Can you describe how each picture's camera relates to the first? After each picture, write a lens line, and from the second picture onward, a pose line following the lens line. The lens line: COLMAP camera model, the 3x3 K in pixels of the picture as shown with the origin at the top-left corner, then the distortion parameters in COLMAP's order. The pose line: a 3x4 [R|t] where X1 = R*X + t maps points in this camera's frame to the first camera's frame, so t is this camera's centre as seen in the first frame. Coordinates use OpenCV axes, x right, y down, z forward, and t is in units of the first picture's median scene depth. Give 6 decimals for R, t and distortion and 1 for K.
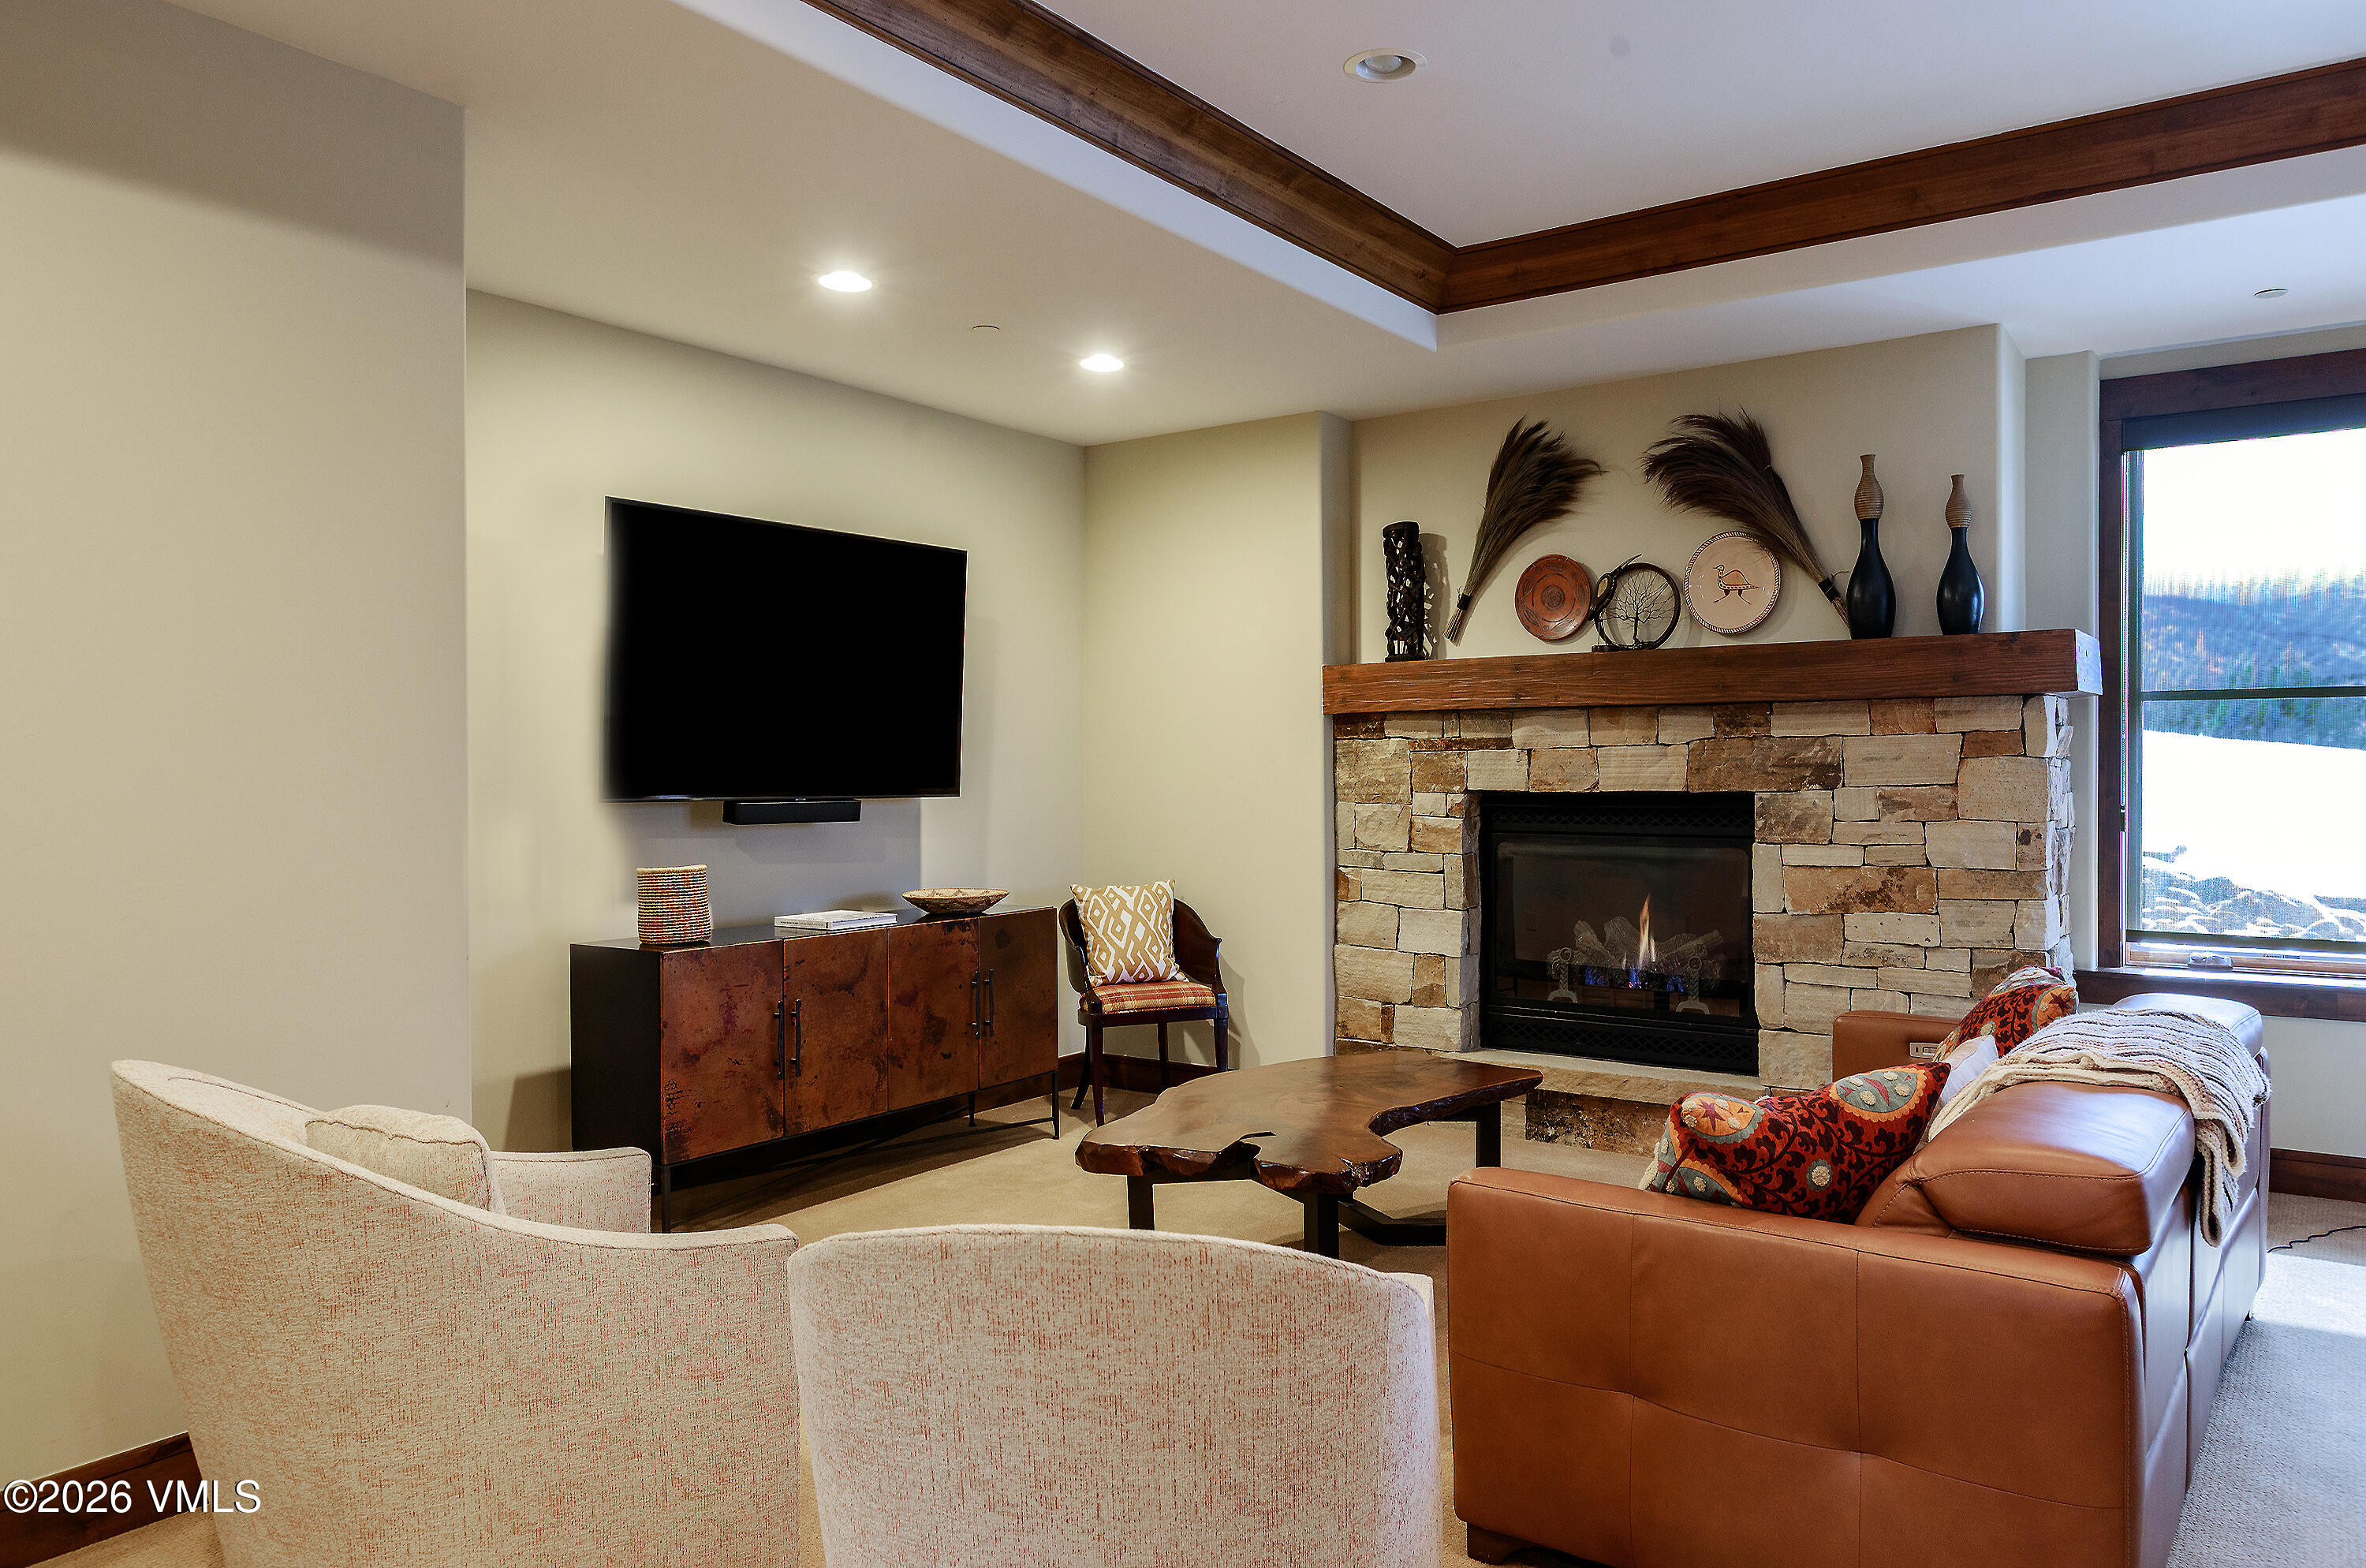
lens RADIAL K [[1622.8, 0, 1178.4], [0, 1622.8, 781.2], [0, 0, 1]] dist [0.002476, 0.001456]
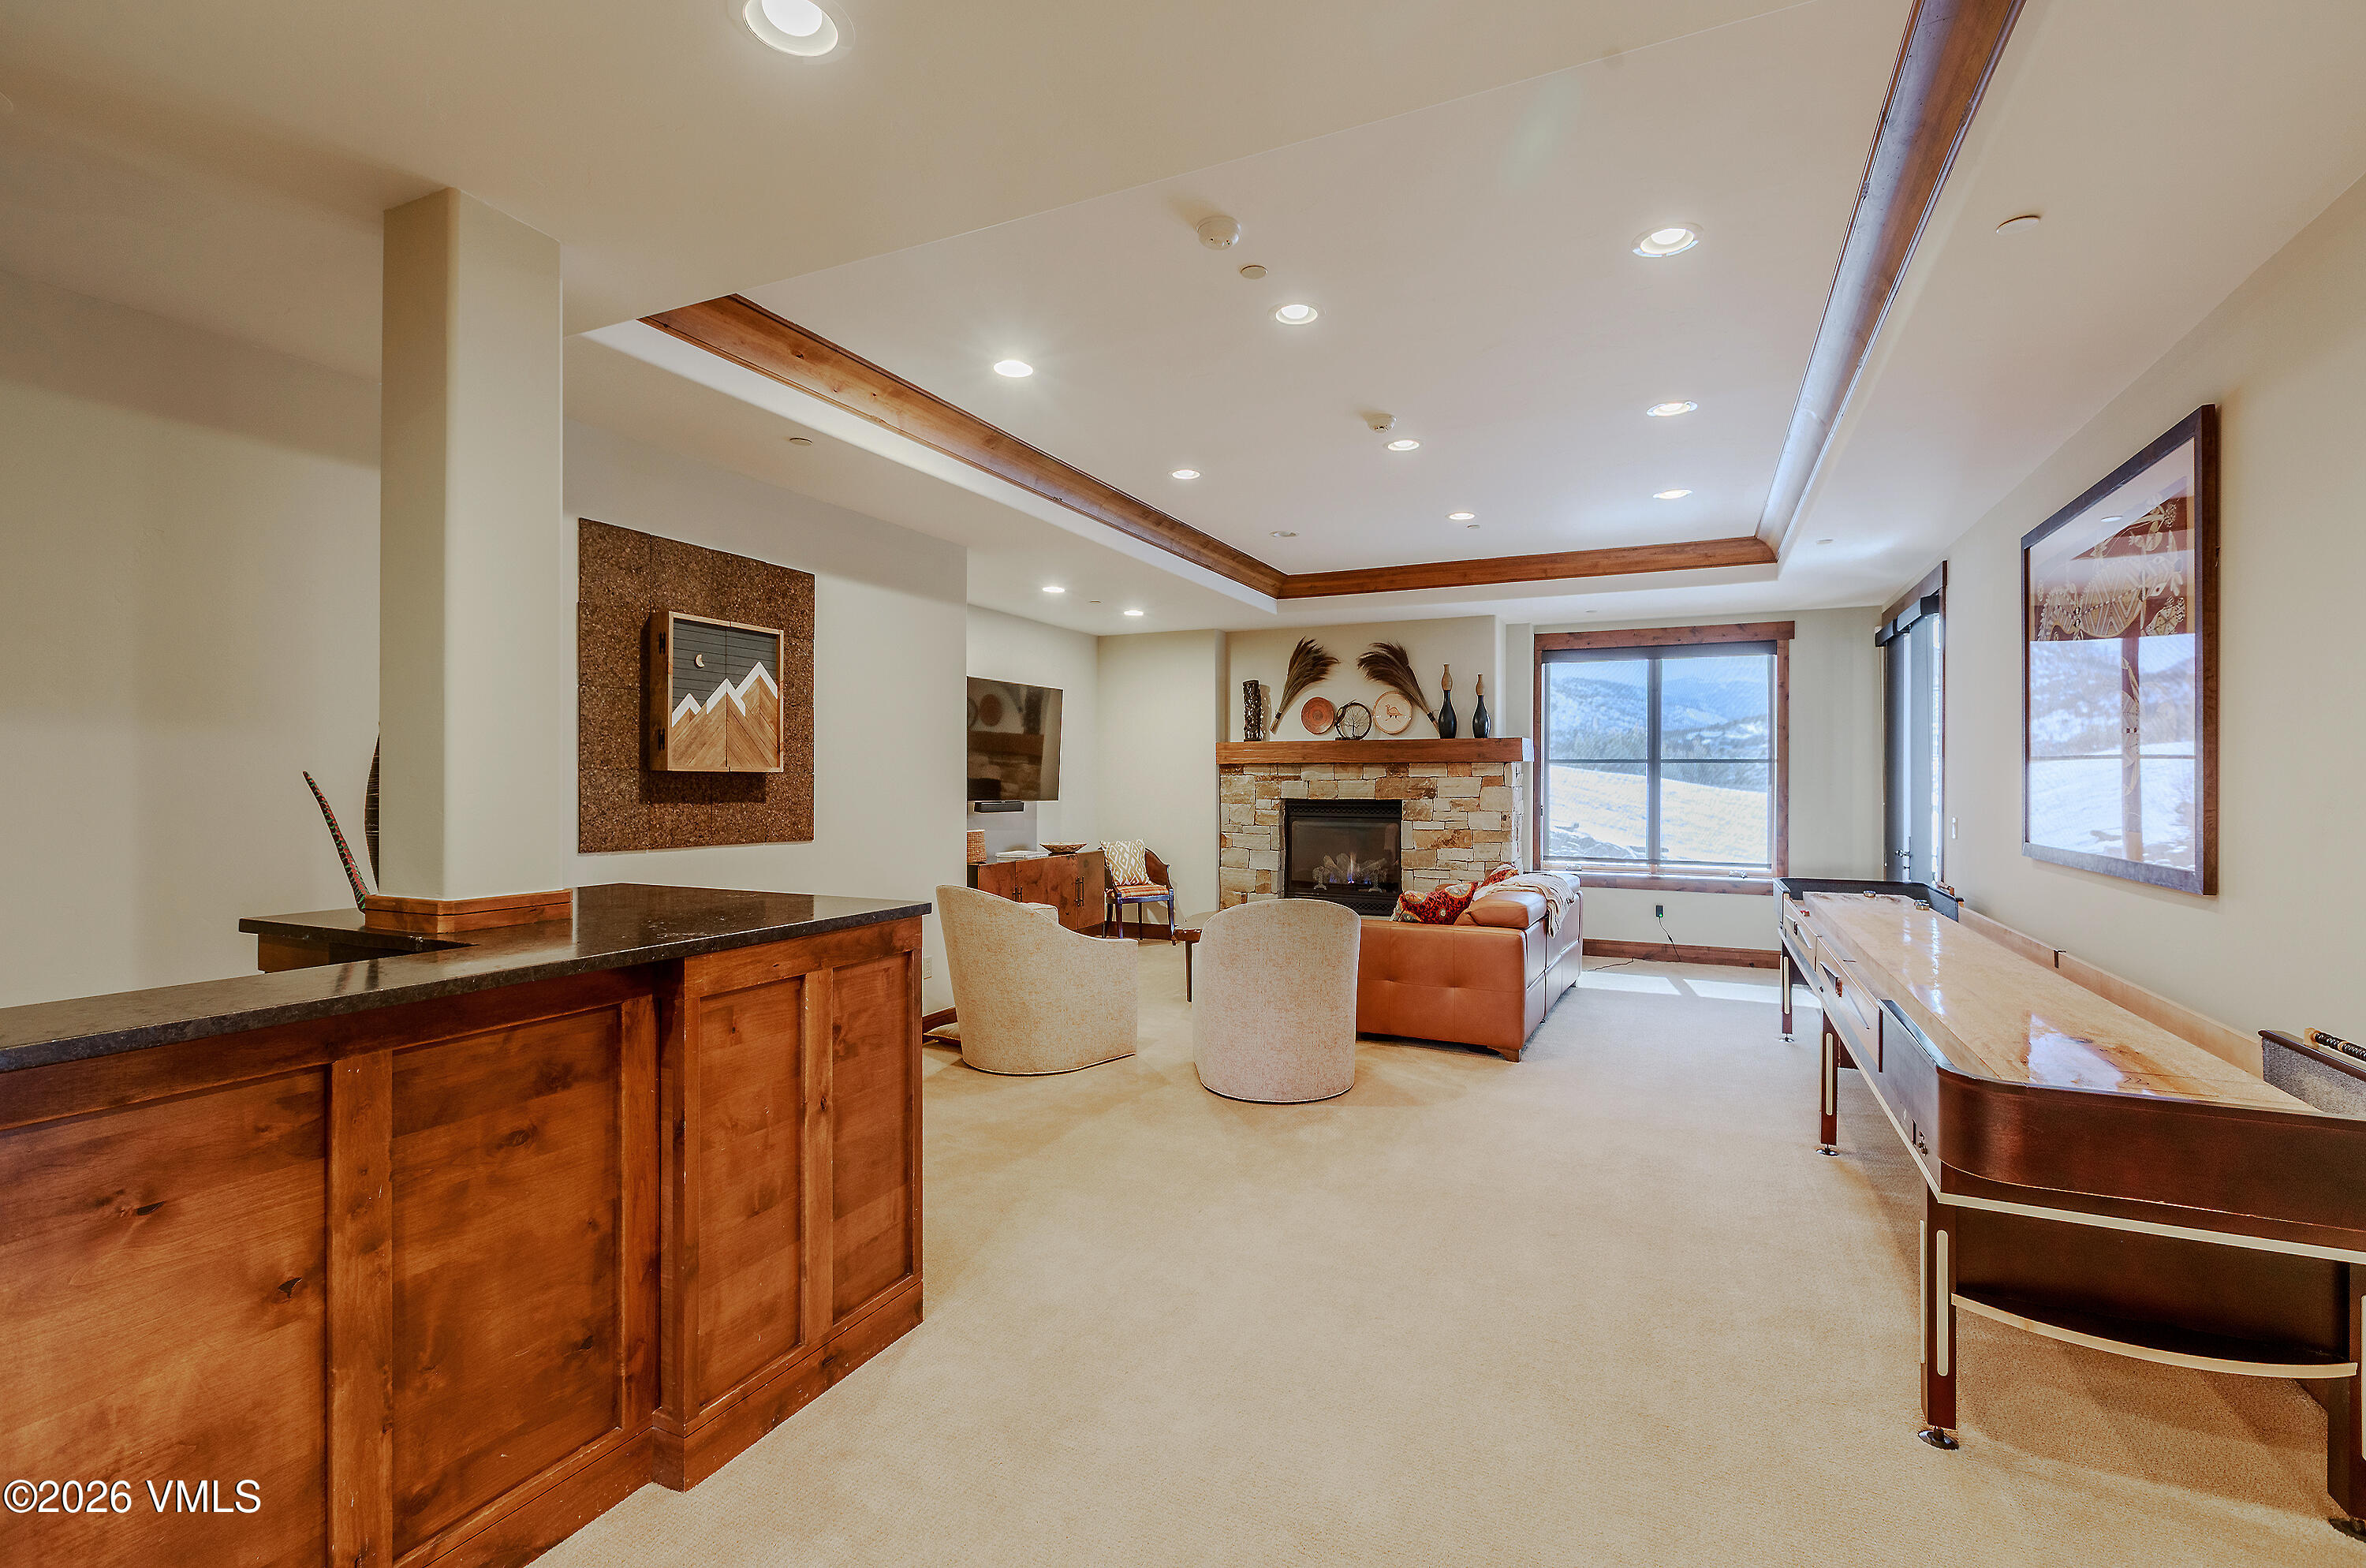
lens RADIAL K [[1060.8, 0, 1188.5], [0, 1060.8, 779.6], [0, 0, 1]] dist [0.008579, 0.000191]
pose [[0.983755, 0.005775, 0.179425, -0.241616], [-0.004306, 0.999954, -0.008577, -0.008037], [-0.179466, 0.007665, 0.983734, -0.499994]]
